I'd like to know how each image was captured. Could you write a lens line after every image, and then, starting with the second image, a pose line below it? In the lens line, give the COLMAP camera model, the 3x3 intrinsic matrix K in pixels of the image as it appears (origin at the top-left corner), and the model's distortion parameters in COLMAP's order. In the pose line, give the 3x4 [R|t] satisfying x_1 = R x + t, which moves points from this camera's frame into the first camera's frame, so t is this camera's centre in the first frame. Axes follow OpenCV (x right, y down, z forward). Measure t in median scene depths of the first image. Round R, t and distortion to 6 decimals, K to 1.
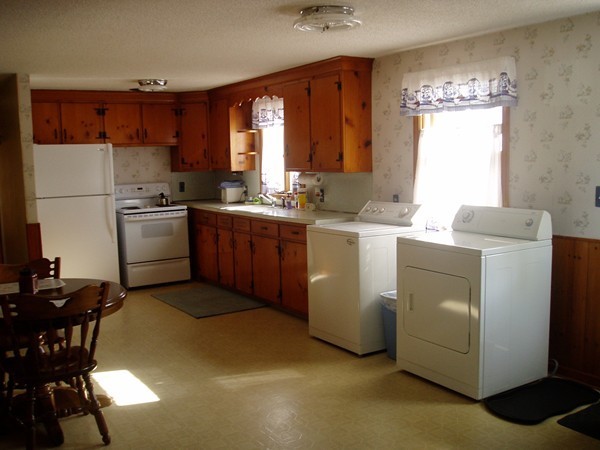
lens RADIAL K [[626.8, 0, 298.7], [0, 626.8, 224.4], [0, 0, 1]] dist [-0.109641, 0.000000]
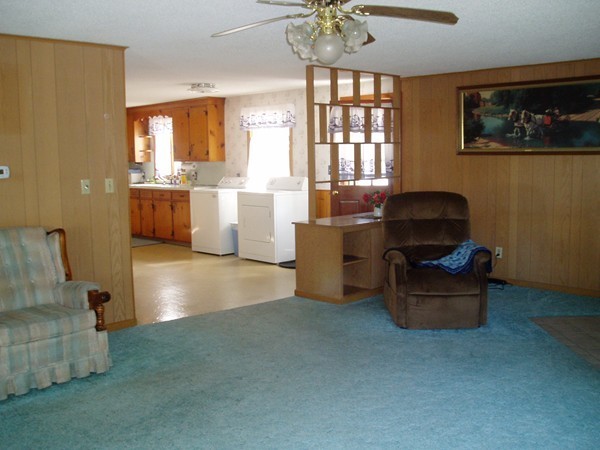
lens RADIAL K [[626.8, 0, 300.2], [0, 626.8, 226.9], [0, 0, 1]] dist [-0.109641, 0.000000]
pose [[0.974080, -0.018383, 0.225457, -0.080131], [0.017480, 0.999829, 0.006002, 0.097221], [-0.225529, -0.001905, 0.974235, -0.788852]]
